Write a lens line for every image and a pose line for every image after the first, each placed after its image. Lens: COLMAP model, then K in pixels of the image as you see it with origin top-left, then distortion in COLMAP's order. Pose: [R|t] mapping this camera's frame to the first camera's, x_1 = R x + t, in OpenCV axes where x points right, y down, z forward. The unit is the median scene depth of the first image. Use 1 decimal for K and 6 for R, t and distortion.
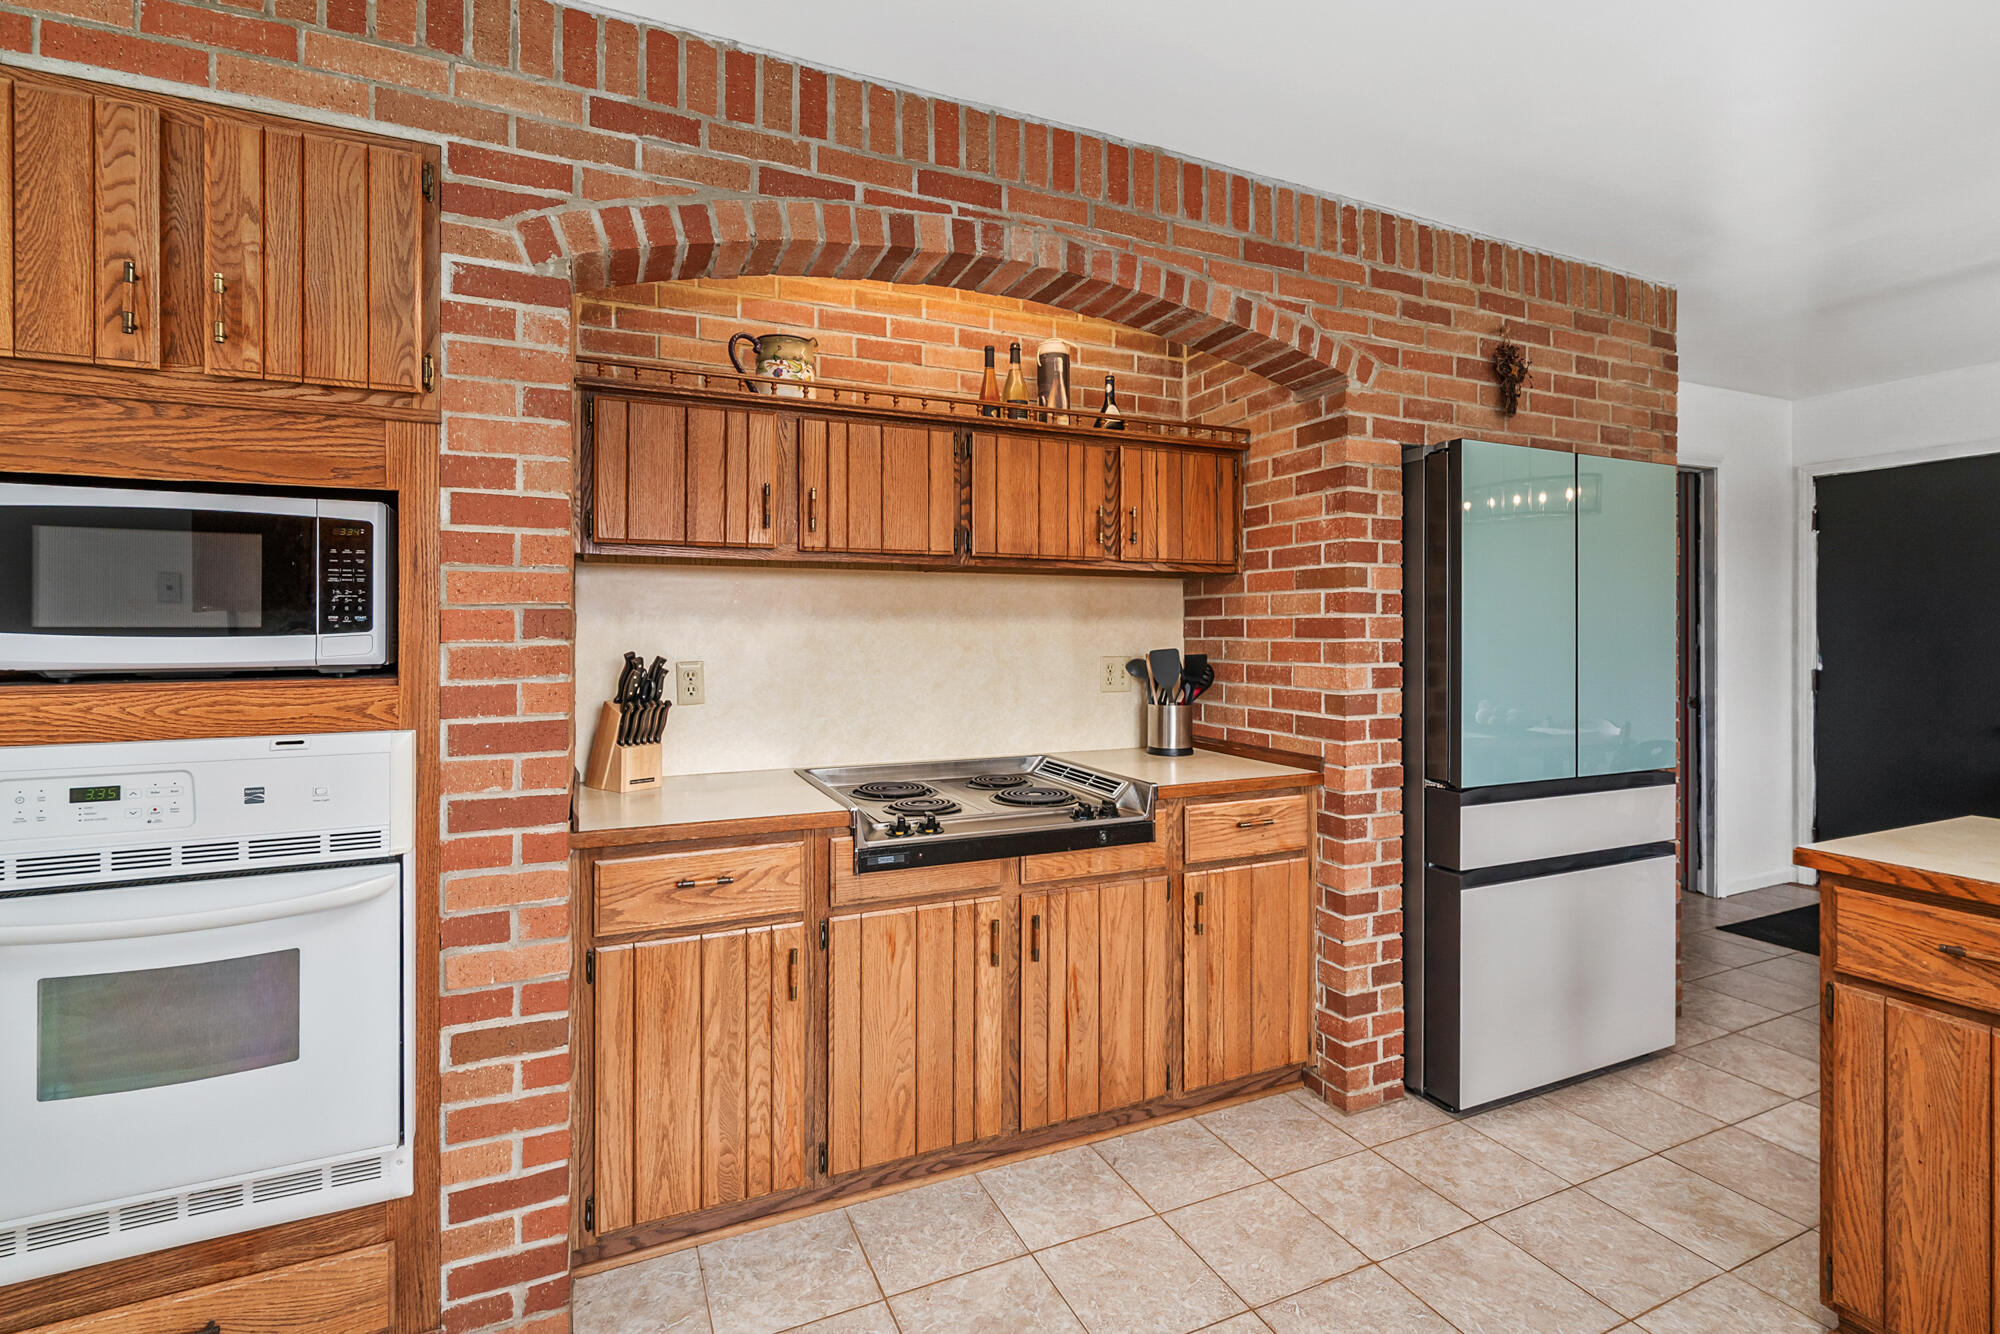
lens RADIAL K [[930.2, 0, 1001.2], [0, 930.2, 631.7], [0, 0, 1]] dist [-0.000744, 0.000003]
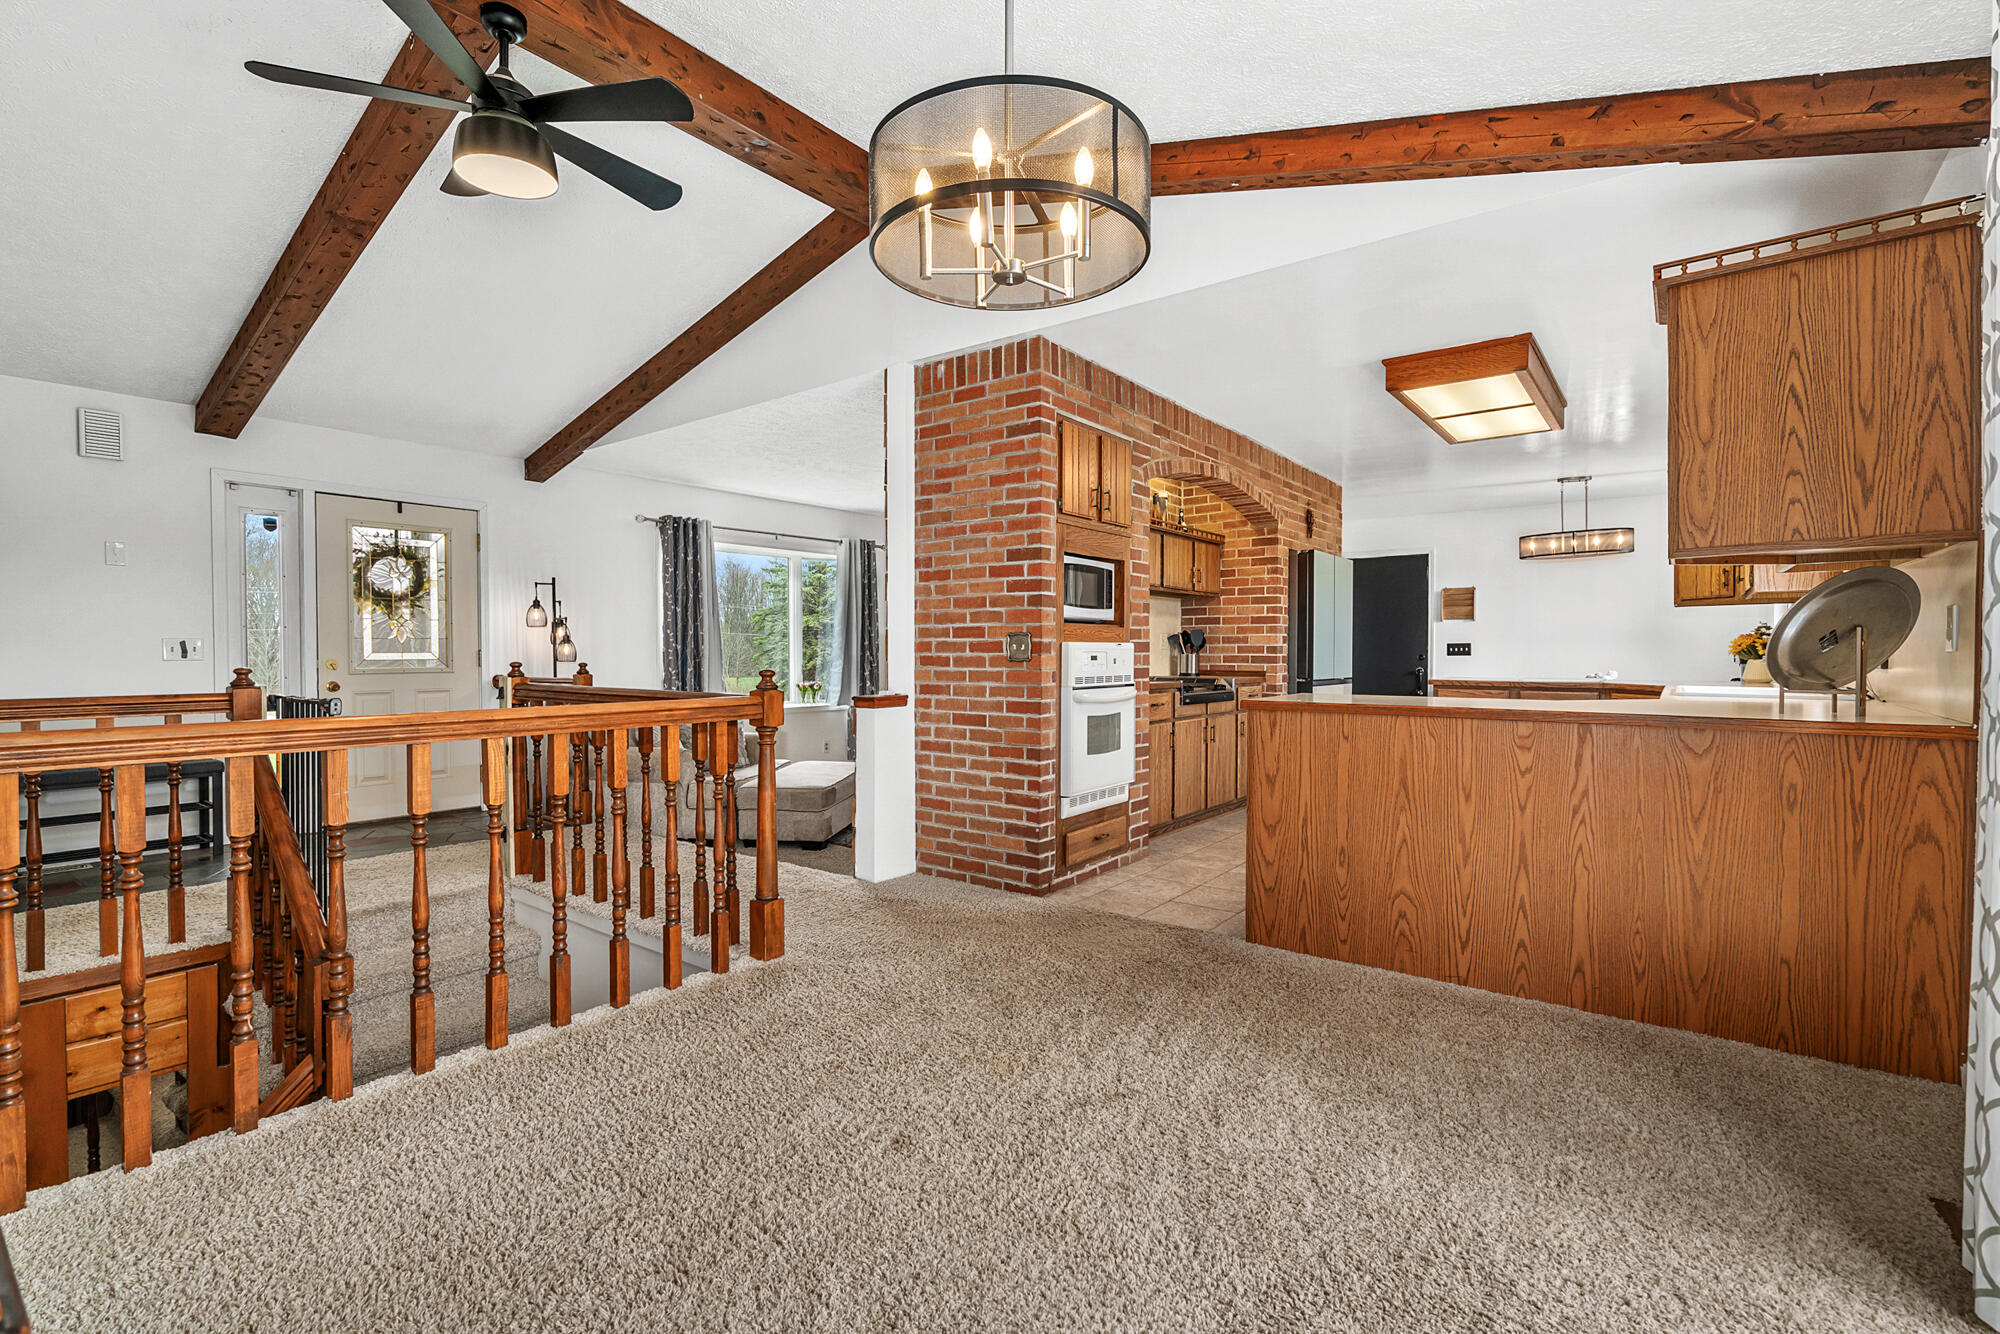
lens RADIAL K [[895.8, 0, 1000.0], [0, 895.8, 667.0], [0, 0, 1]] dist [-0.000314, -0.000005]
pose [[0.882183, -0.005856, 0.470870, -1.445372], [-0.002985, 0.999833, 0.018027, 0.082616], [-0.470897, -0.017309, 0.882018, -0.811505]]
